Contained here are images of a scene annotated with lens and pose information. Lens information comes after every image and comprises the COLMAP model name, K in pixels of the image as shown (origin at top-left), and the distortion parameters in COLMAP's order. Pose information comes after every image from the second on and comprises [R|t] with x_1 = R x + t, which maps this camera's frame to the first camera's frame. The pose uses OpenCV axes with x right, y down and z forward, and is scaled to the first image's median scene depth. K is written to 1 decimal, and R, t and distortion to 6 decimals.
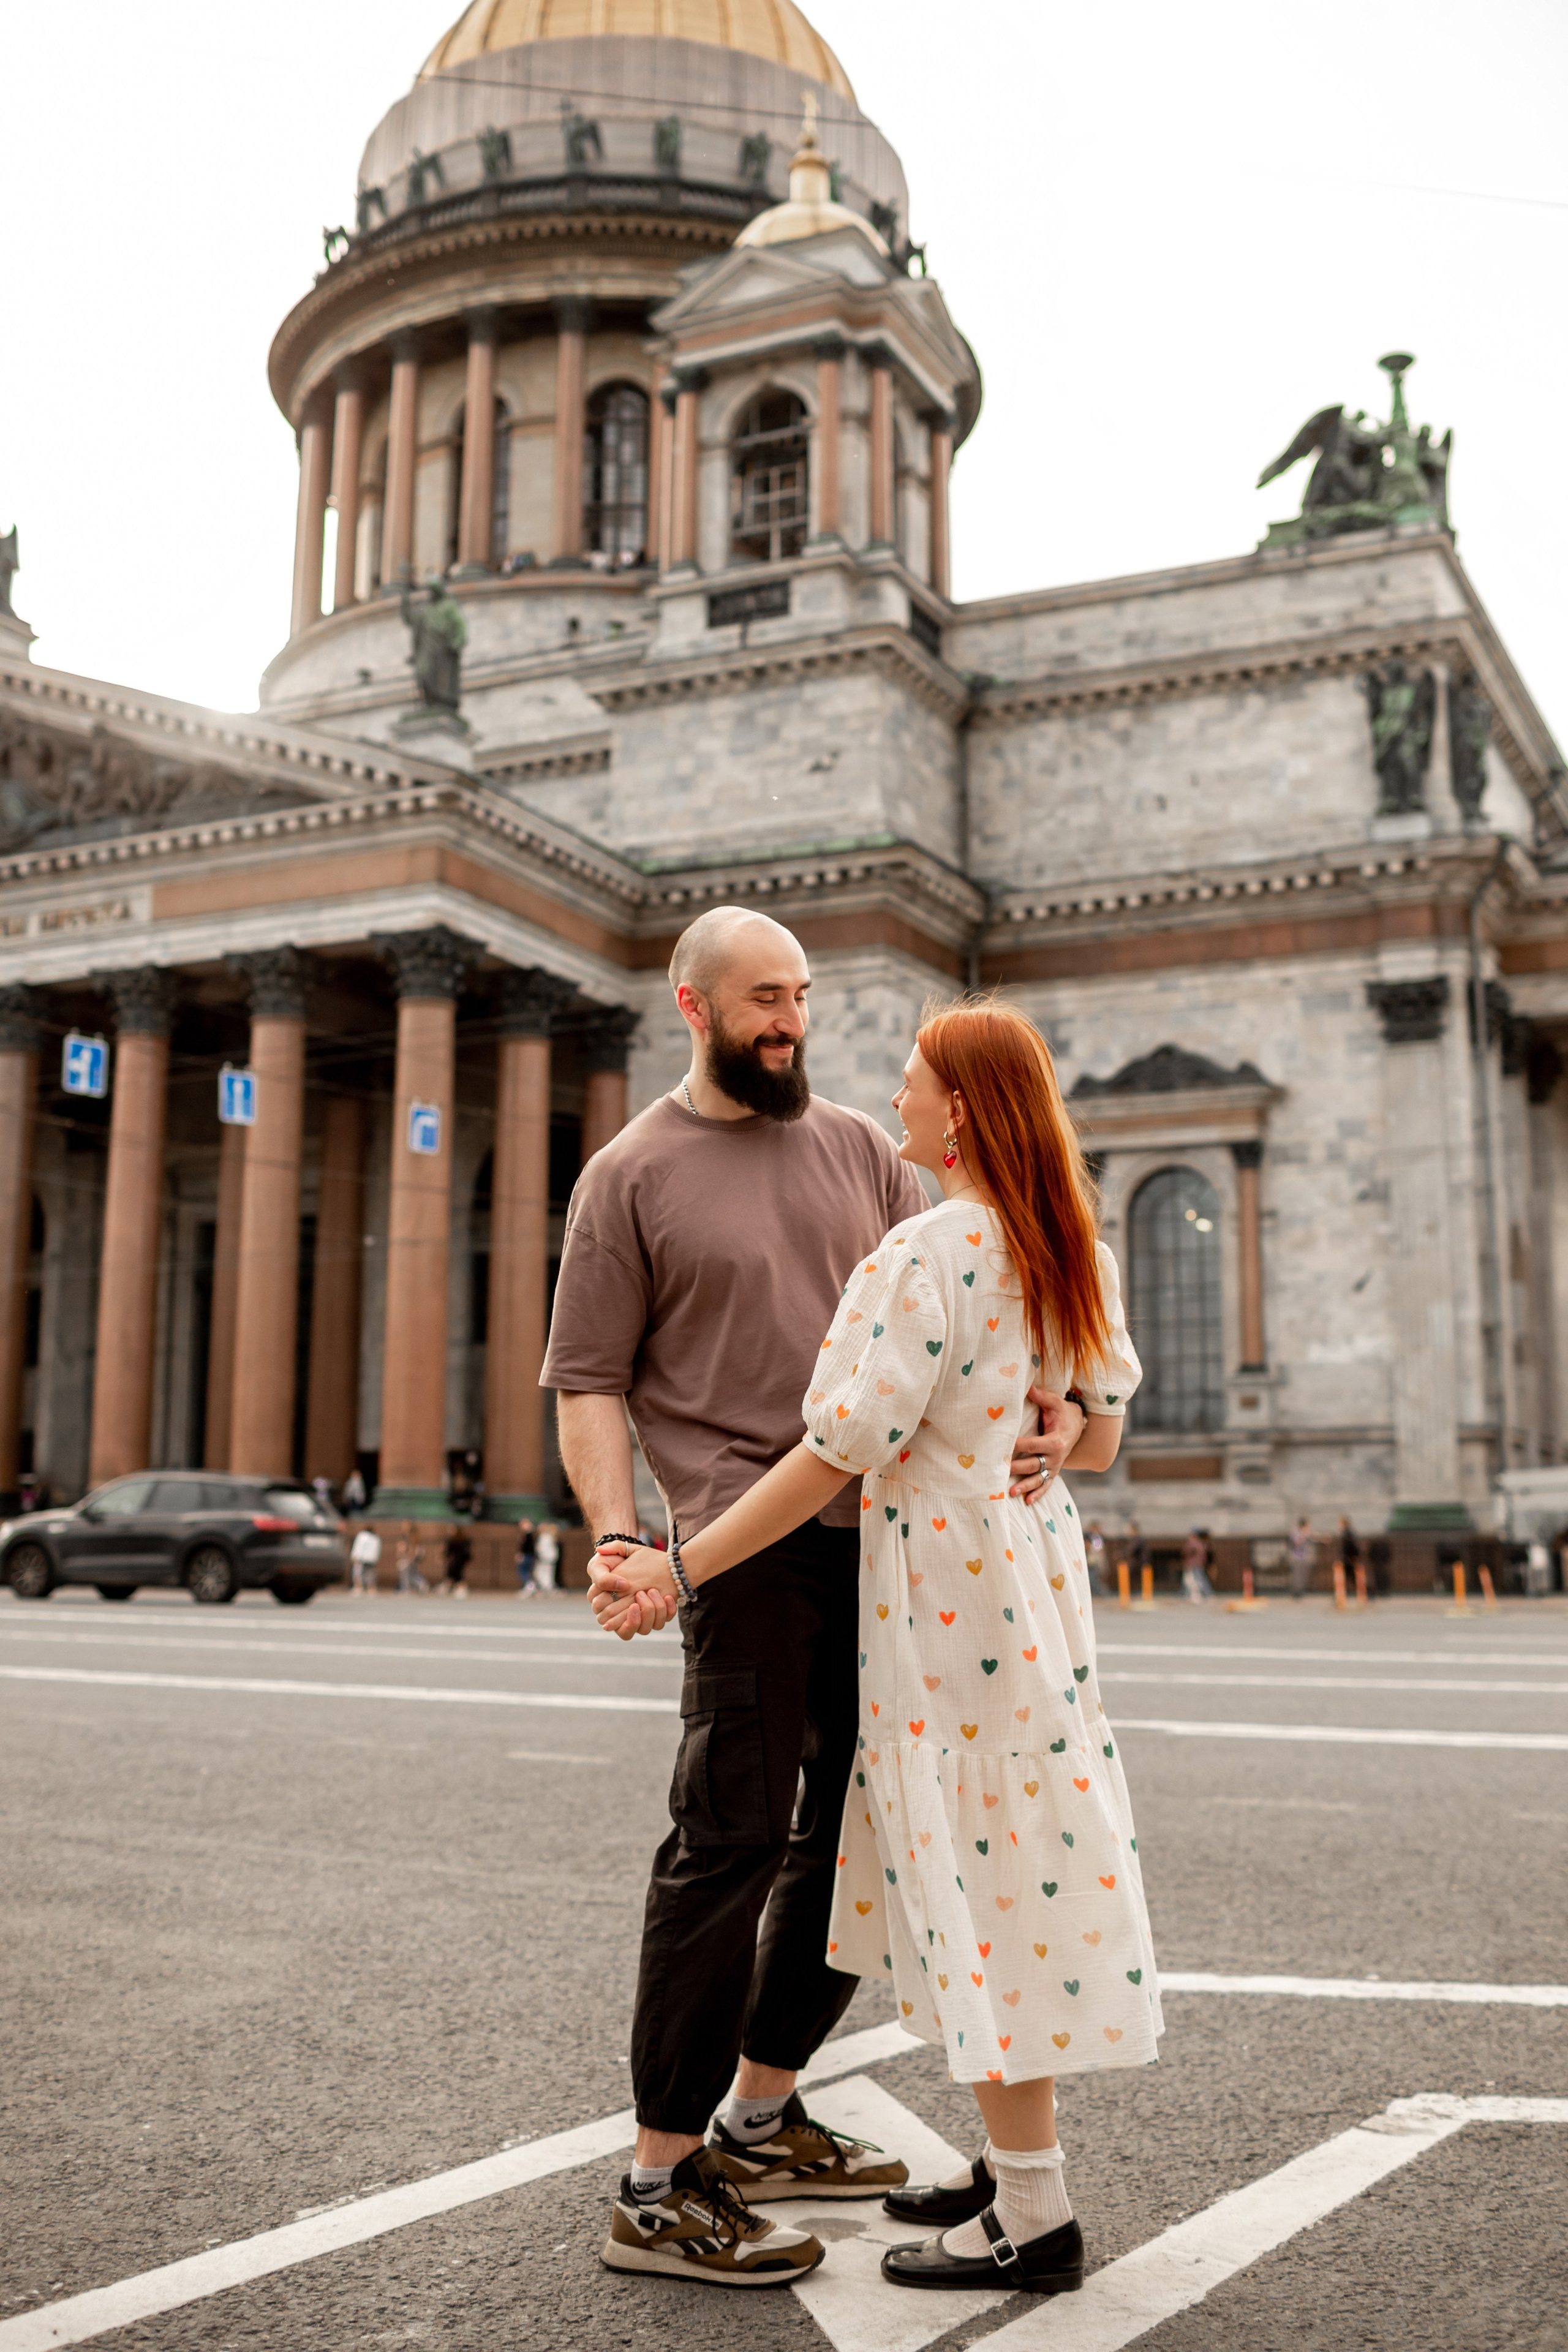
lens RADIAL K [[2430.7, 0, 792.7], [0, 2430.7, 1110.4], [0, 0, 1]] dist [-0.081256, 0.039136]
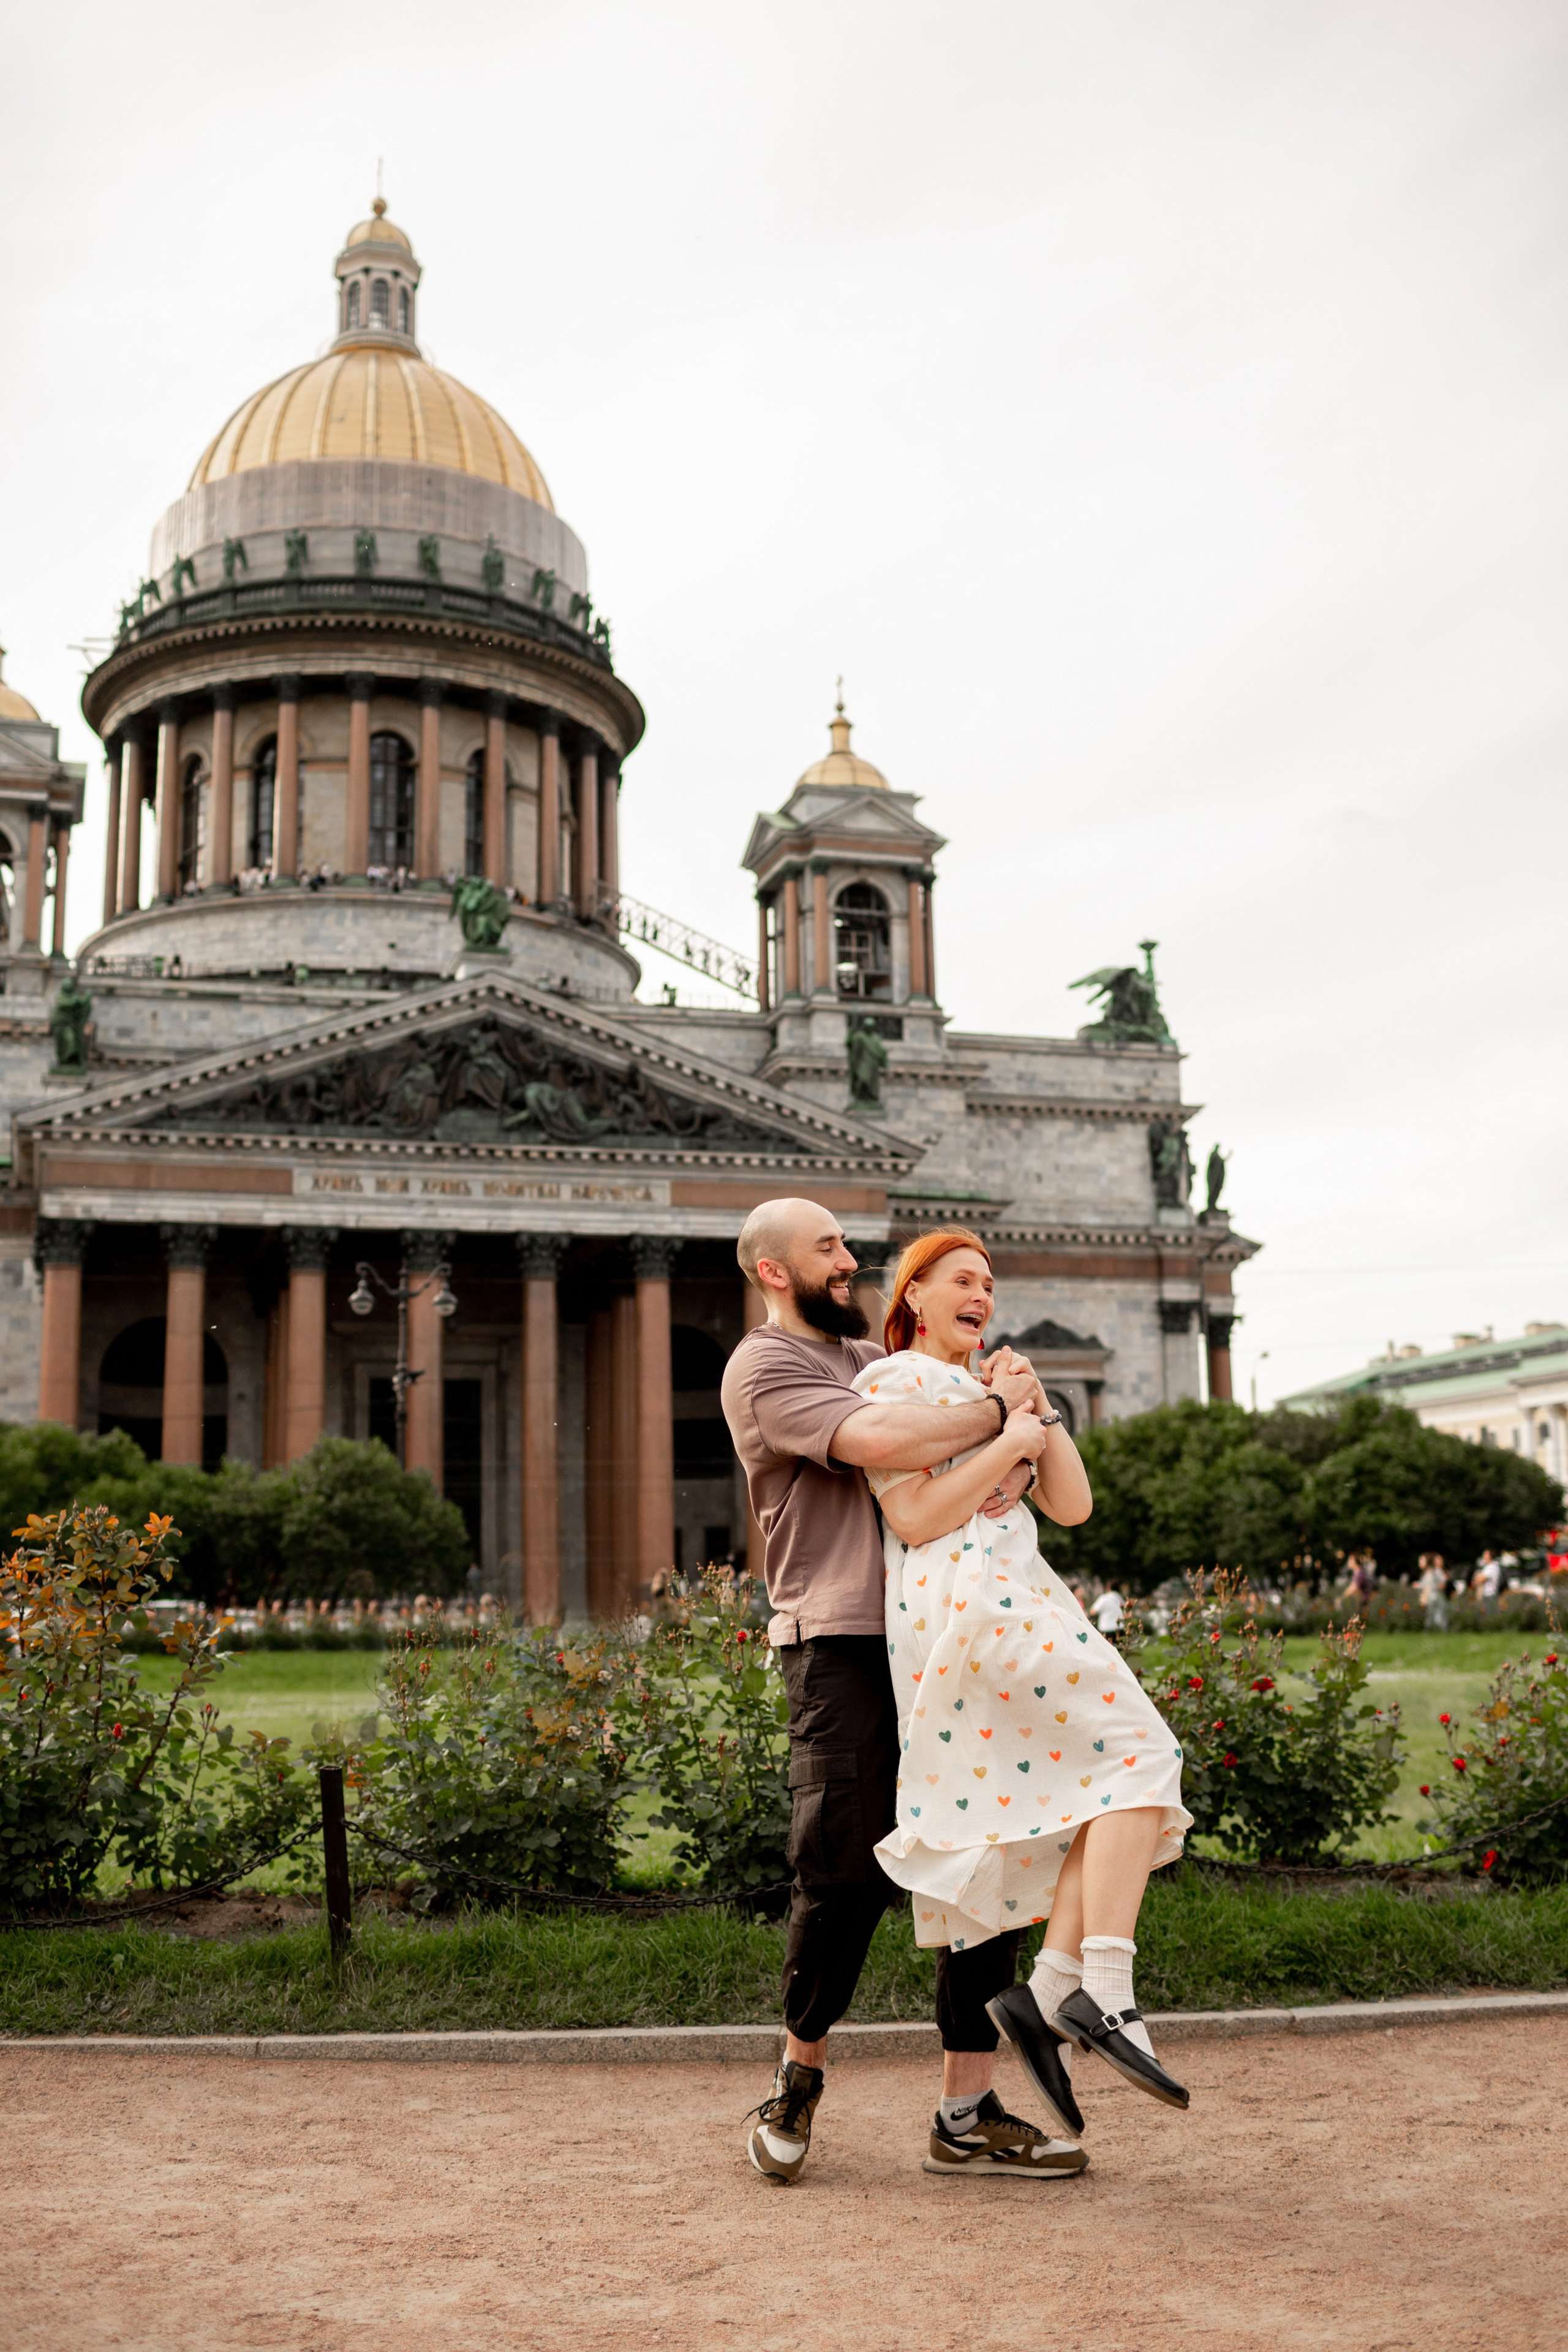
lens RADIAL K [[2430.7, 0, 792.7], [0, 2430.7, 1110.4], [0, 0, 1]] dist [-0.081256, 0.039136]
pose [[0.725969, 0.121716, 0.676871, -1.206302], [-0.102470, 0.992371, -0.068547, -0.039359], [-0.680050, -0.019596, 0.732904, -0.157304]]
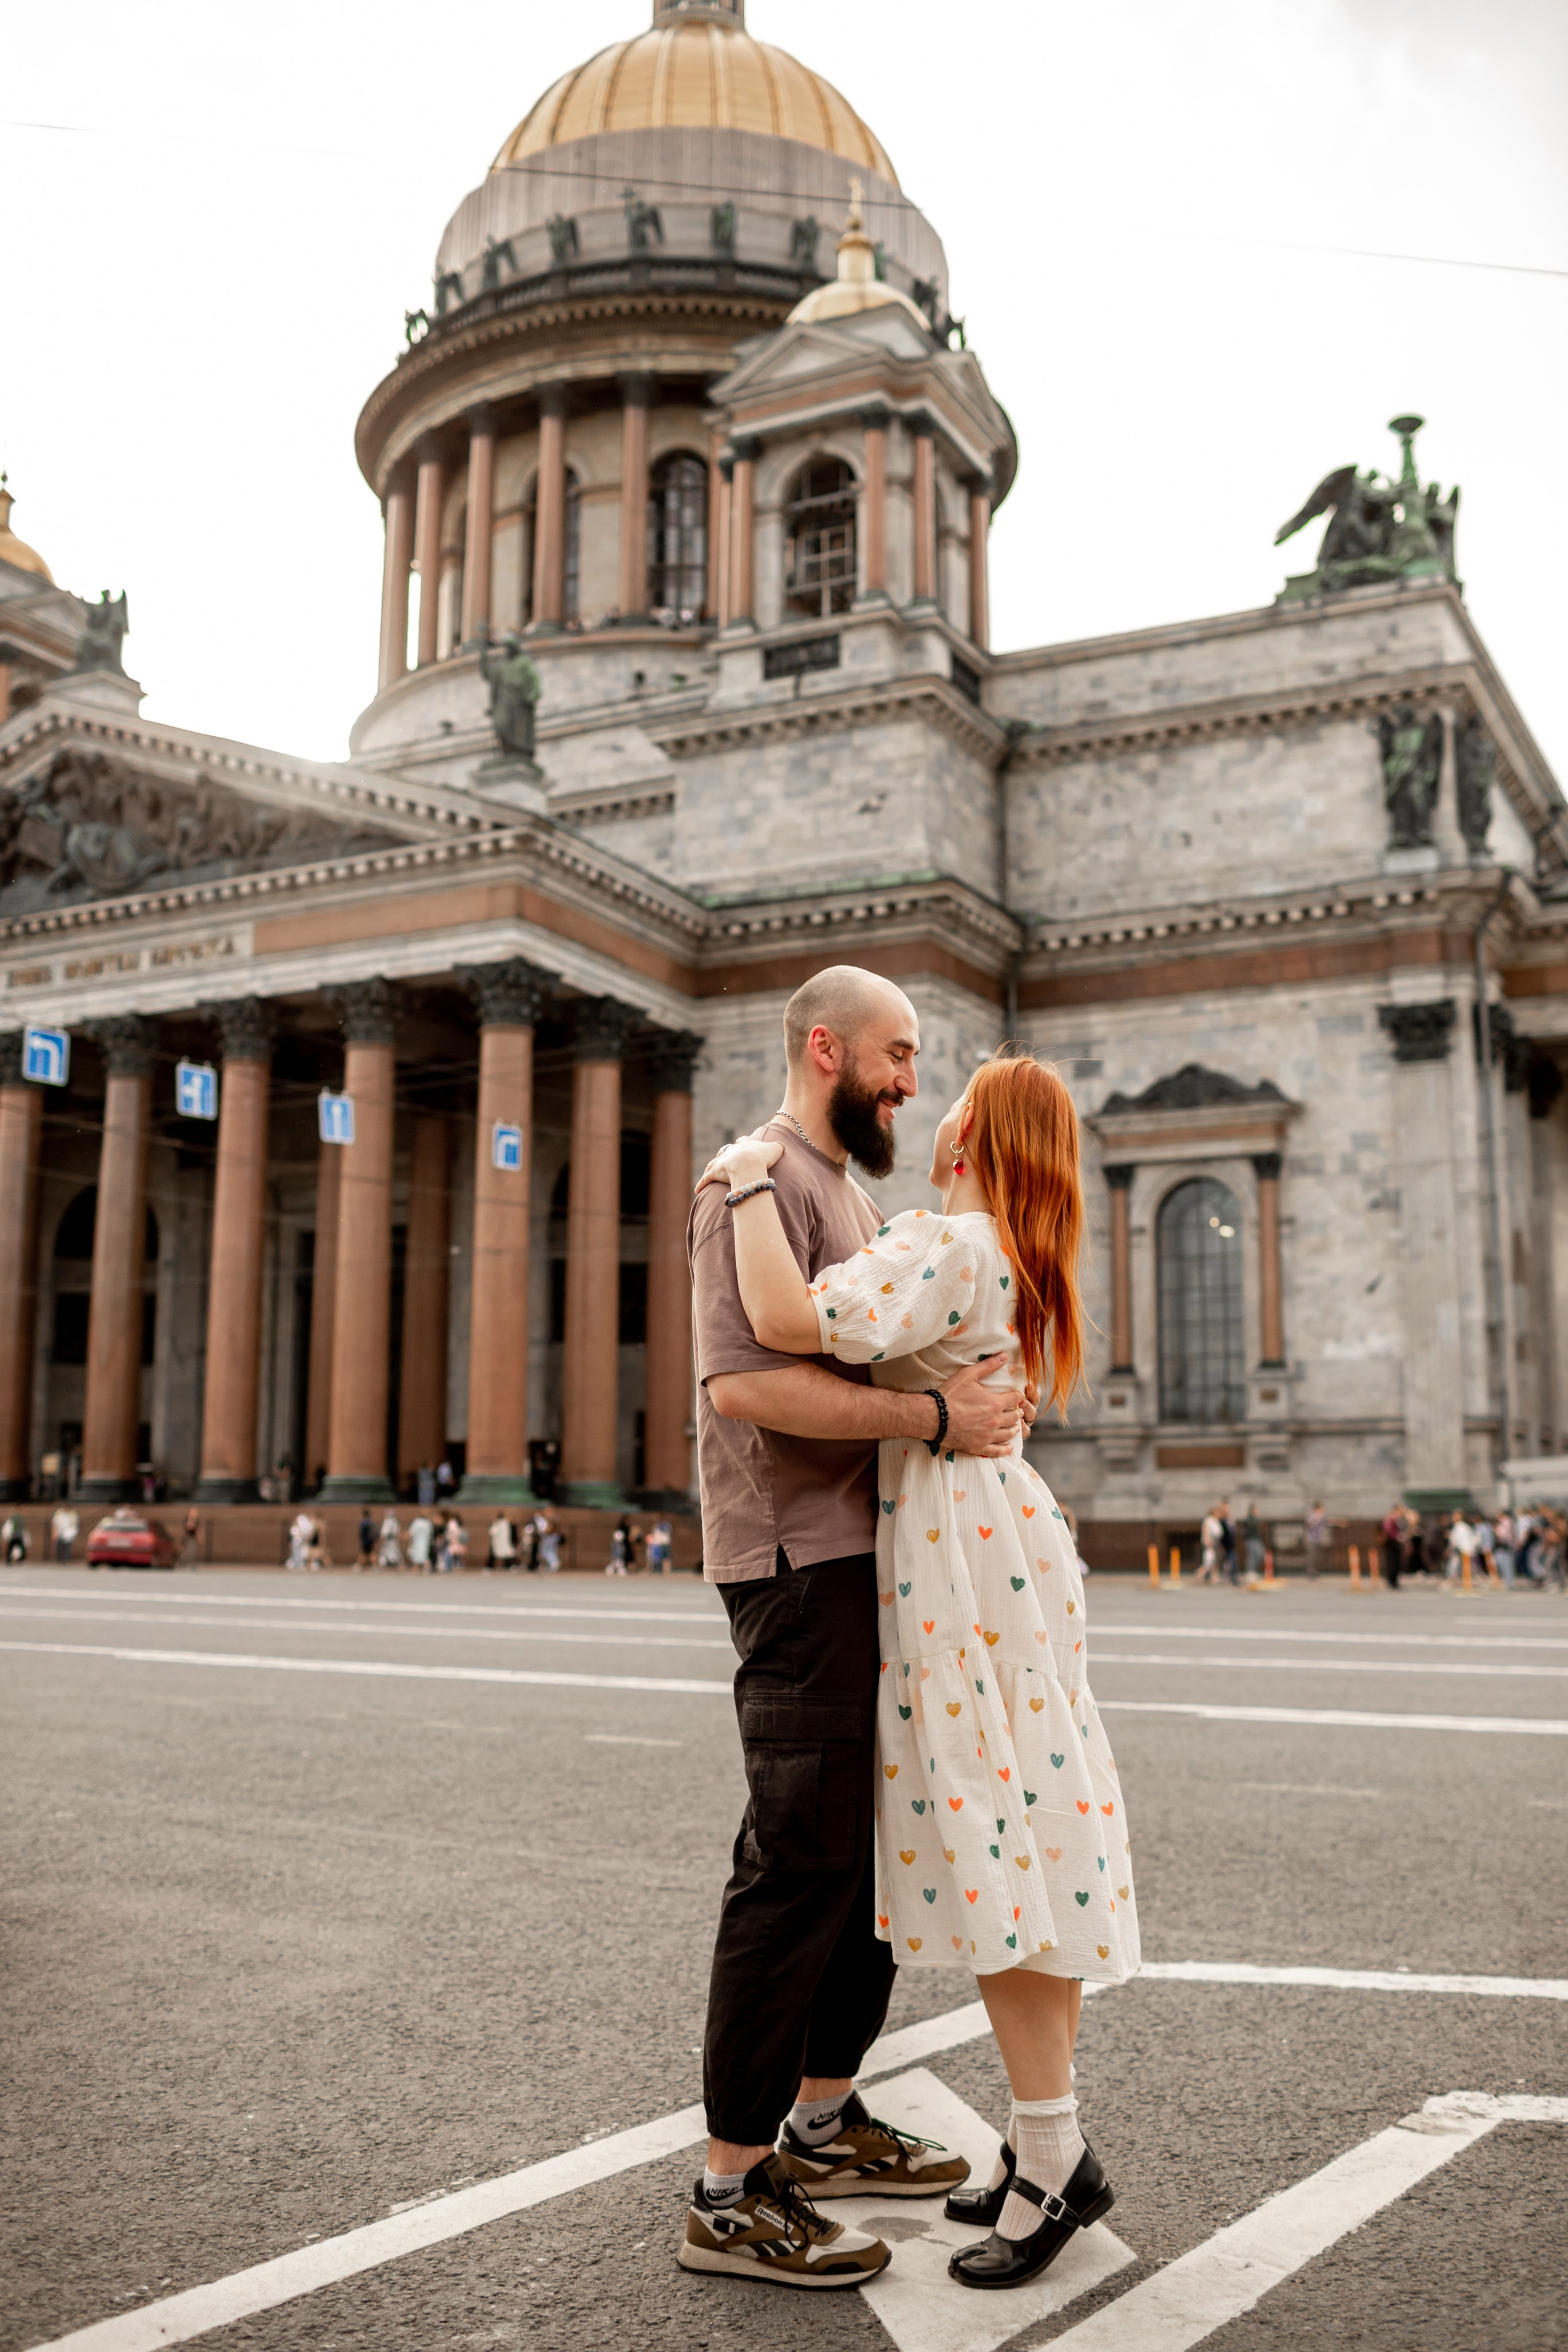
lens RADIAL K [[2242.8, 0, 784.0], [0, 2242.8, 1176.0], [0, 0, 1]] dist [-0.080099, 0.034612]
pose [[0.999629, -0.004266, -0.026917, -0.000257], [0.004875, 0.999733, 0.022598, -0.000864], [0.026813, -0.022721, 0.999382, 0.001925]]
